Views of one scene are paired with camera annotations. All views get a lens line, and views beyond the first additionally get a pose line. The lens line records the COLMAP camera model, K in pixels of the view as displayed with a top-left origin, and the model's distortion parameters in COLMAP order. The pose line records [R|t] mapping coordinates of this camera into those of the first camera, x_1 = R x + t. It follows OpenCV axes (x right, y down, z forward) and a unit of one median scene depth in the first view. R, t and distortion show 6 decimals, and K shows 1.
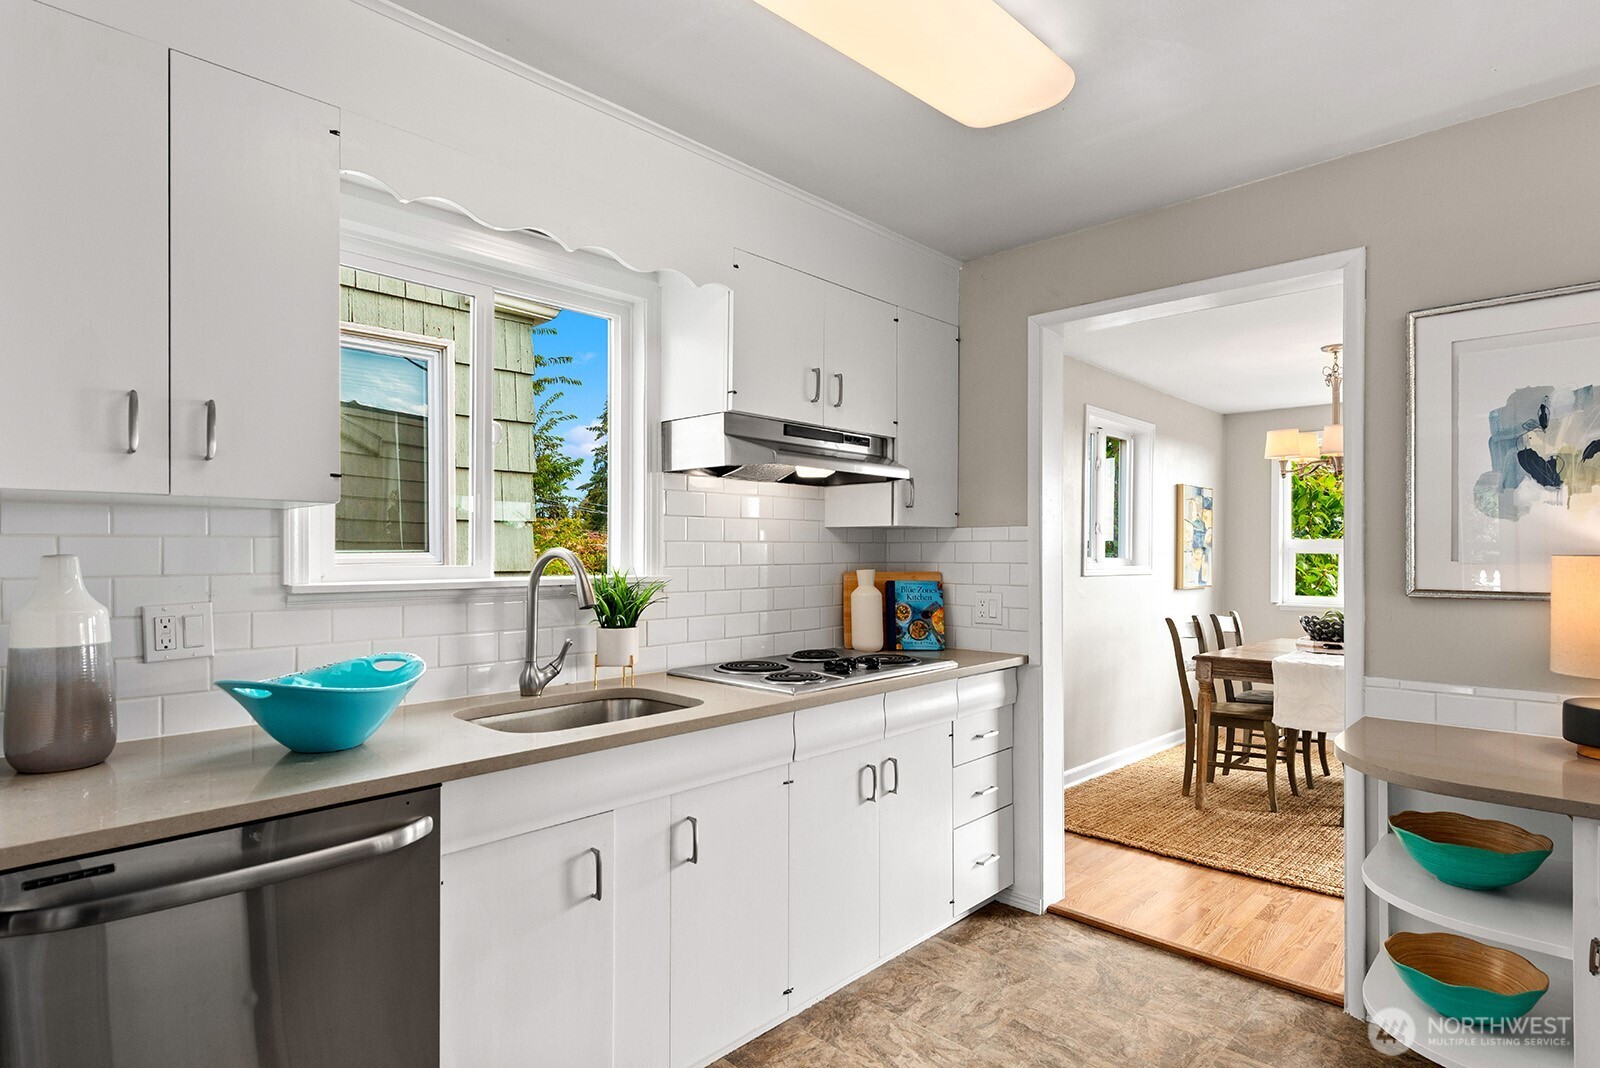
lens RADIAL K [[854.0, 0, 801.5], [0, 854.0, 542.8], [0, 0, 1]] dist [0.023288, 0.000326]
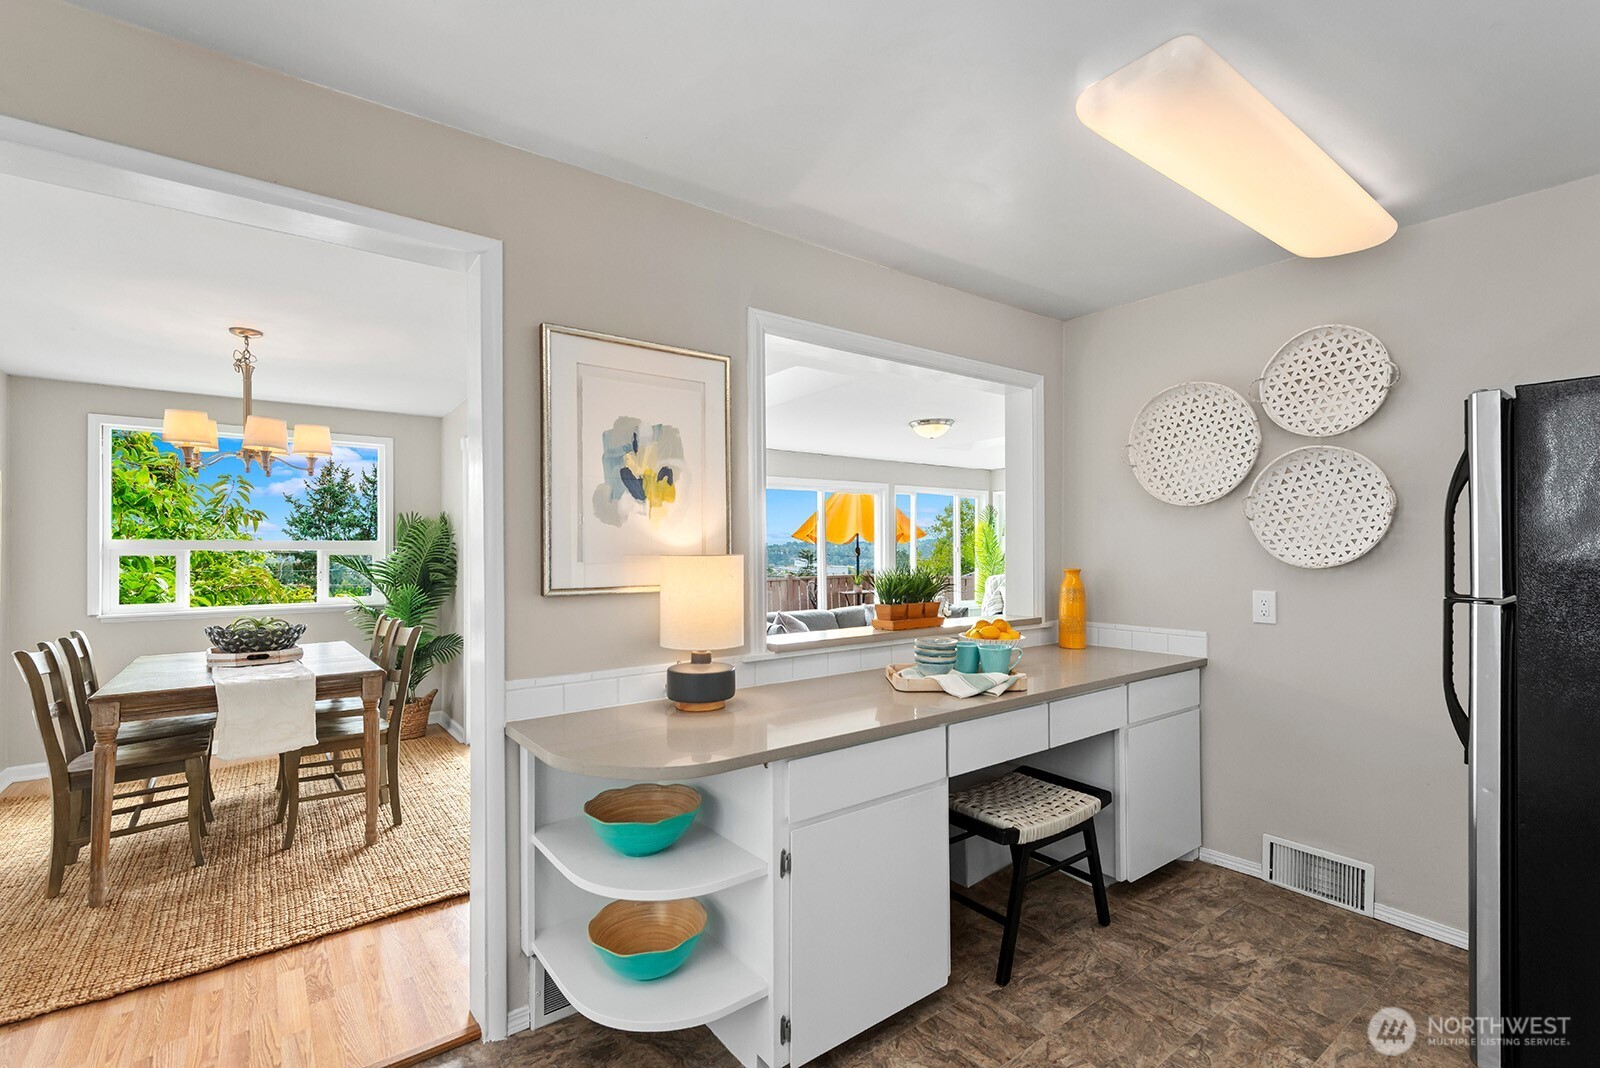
lens RADIAL K [[725.1, 0, 804.8], [0, 725.1, 545.1], [0, 0, 1]] dist [0.022071, -0.005767]
pose [[0.165251, 0.001348, 0.986251, -0.061396], [-0.003320, 0.999994, -0.000810, -0.000277], [-0.986246, -0.003141, 0.165255, 0.309089]]
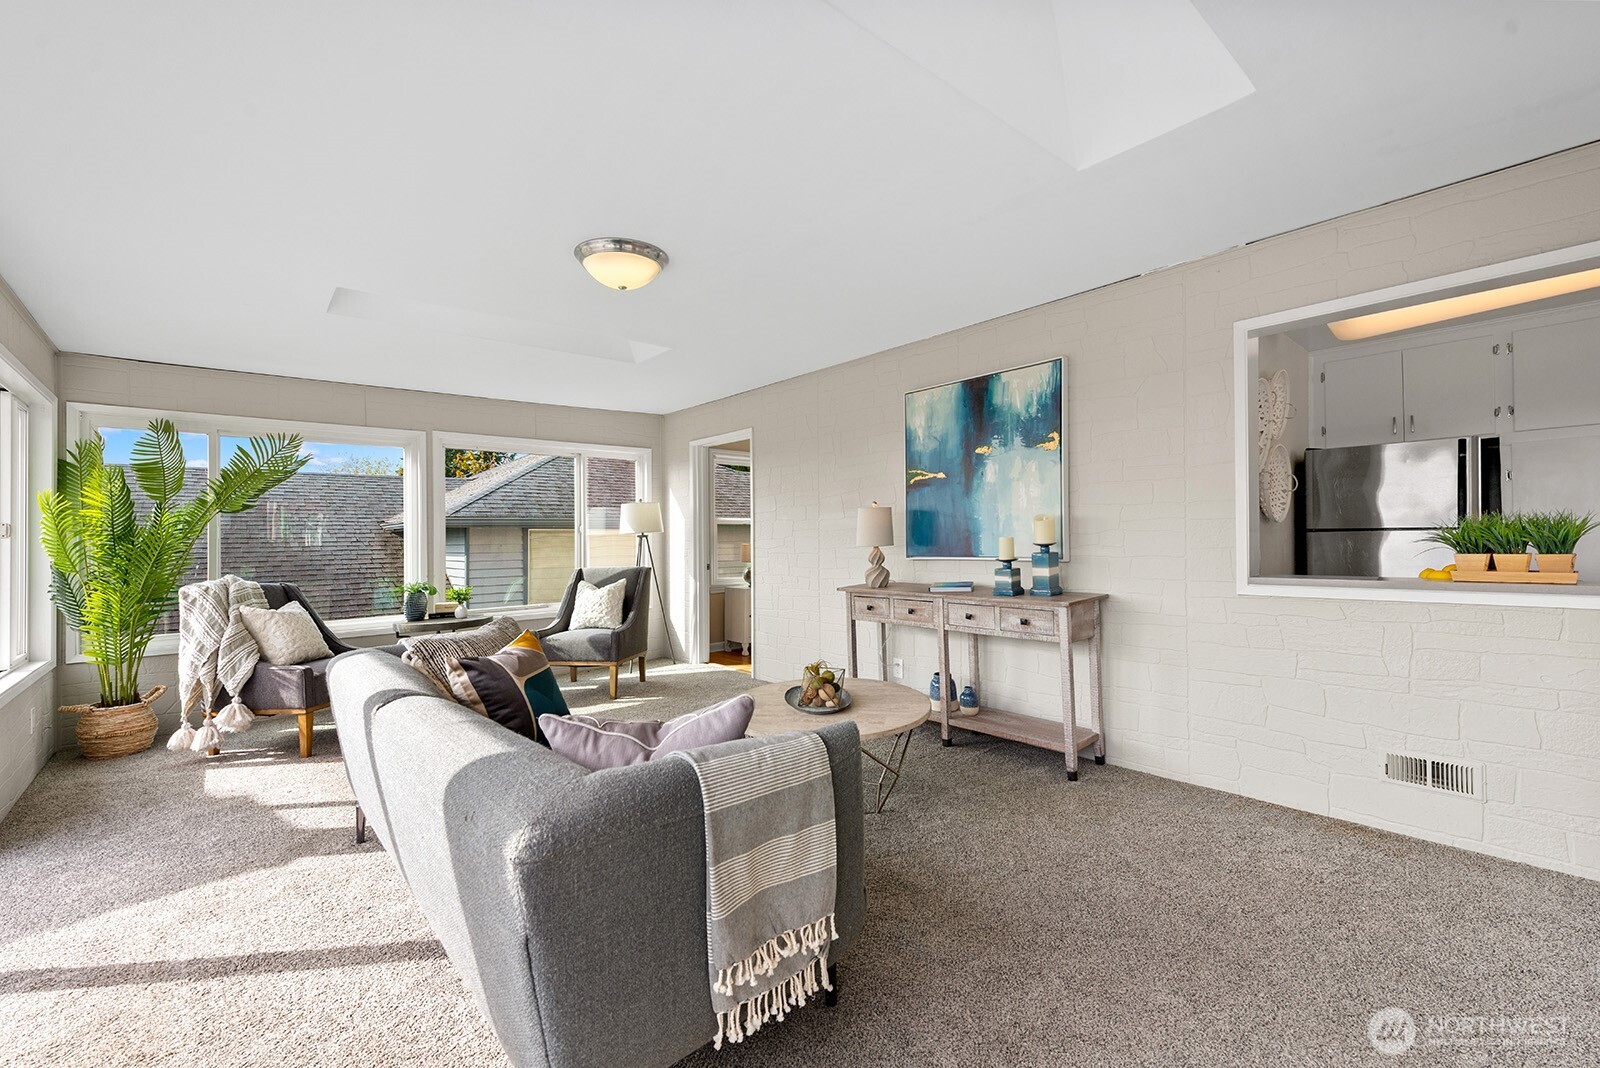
lens RADIAL K [[673.8, 0, 792.1], [0, 673.8, 541.6], [0, 0, 1]] dist [0.010167, -0.001071]
pose [[-0.994735, 0.013020, 0.101646, 1.227774], [0.012352, 0.999898, -0.007200, 0.043811], [-0.101729, -0.005906, -0.994795, 0.965840]]
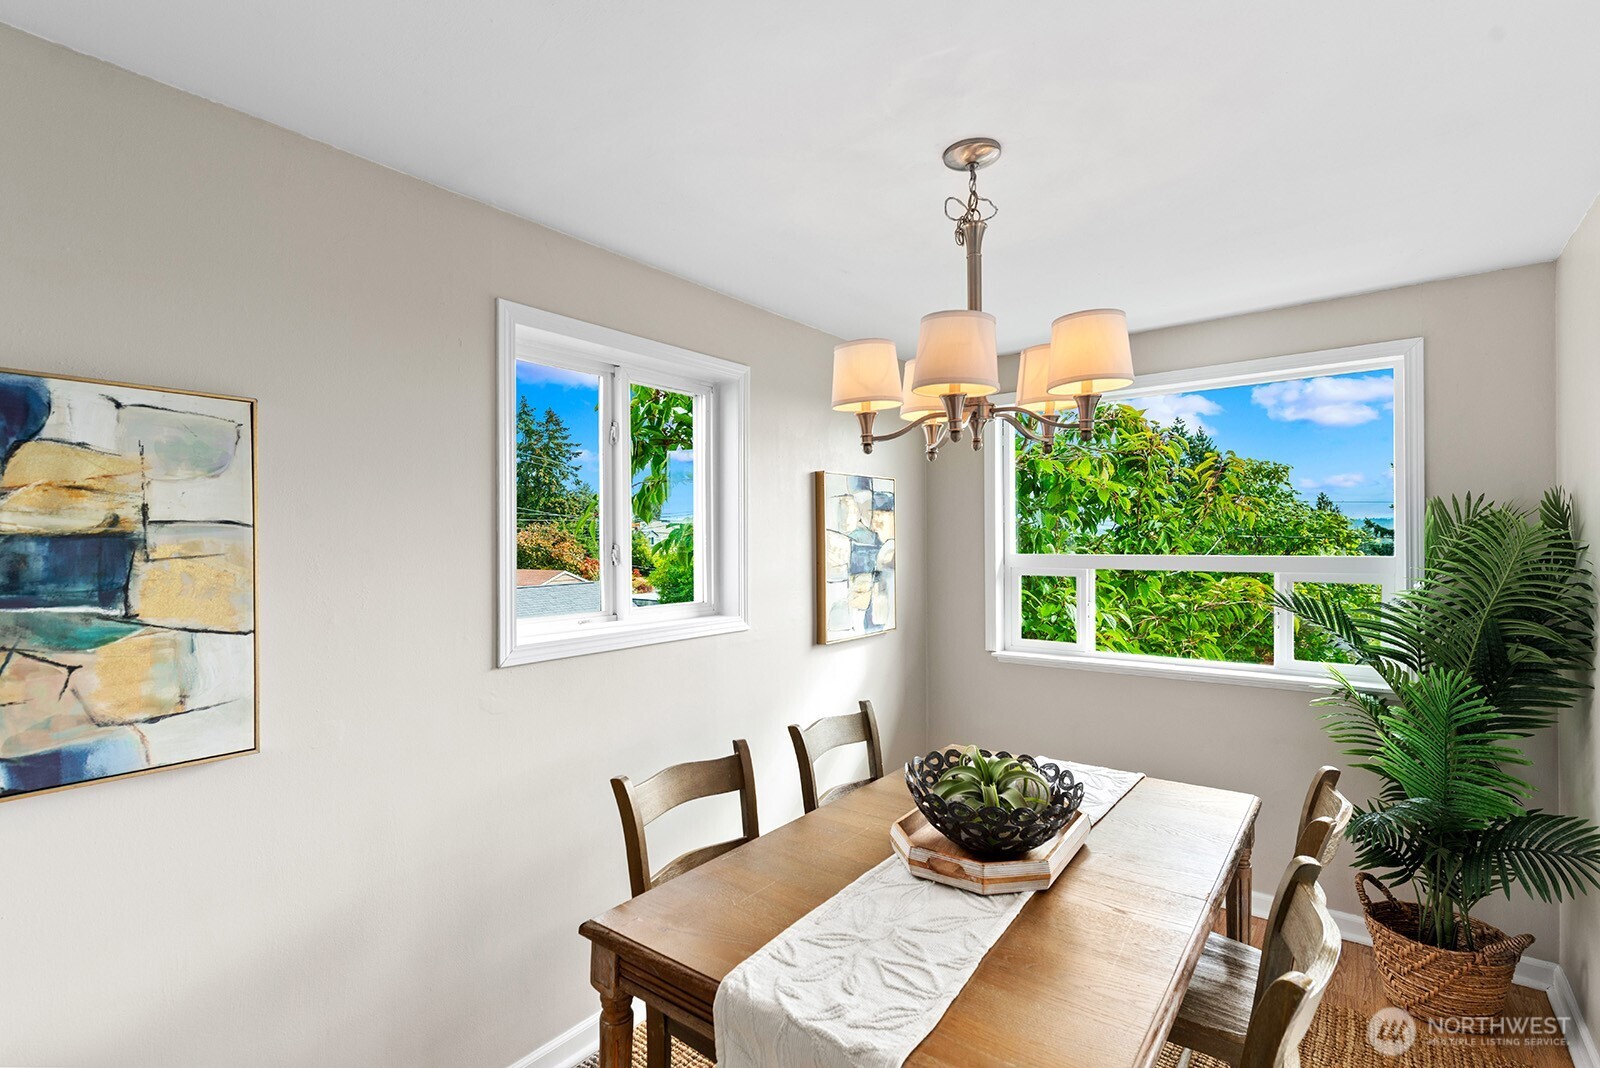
lens RADIAL K [[741.2, 0, 794.1], [0, 741.2, 540.1], [0, 0, 1]] dist [-0.000472, -0.000542]
pose [[0.995719, -0.019480, 0.090359, 0.540035], [0.018026, 0.999695, 0.016873, -0.041888], [-0.090660, -0.015172, 0.995766, 0.691698]]
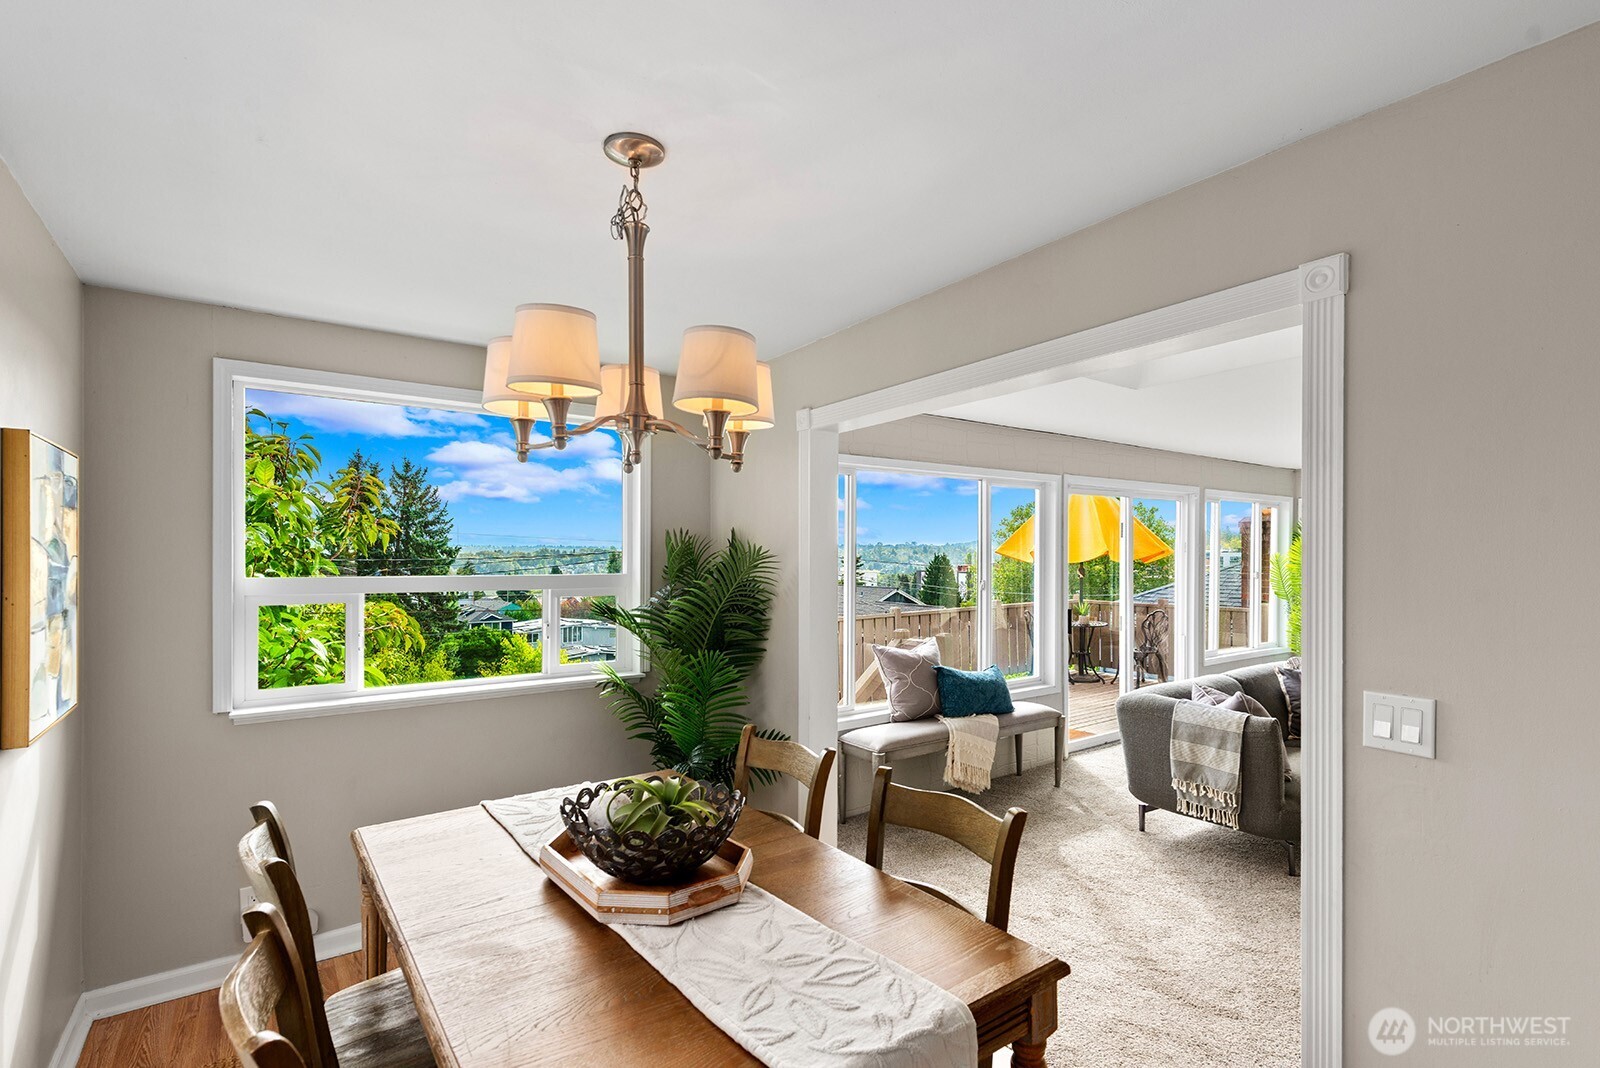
lens RADIAL K [[762.0, 0, 815.7], [0, 762.0, 551.0], [0, 0, 1]] dist [0.002366, 0.000233]
pose [[0.174534, -0.001327, 0.984650, 0.297889], [-0.013391, 0.999903, 0.003721, -0.039017], [-0.984560, -0.013835, 0.174499, 0.932355]]
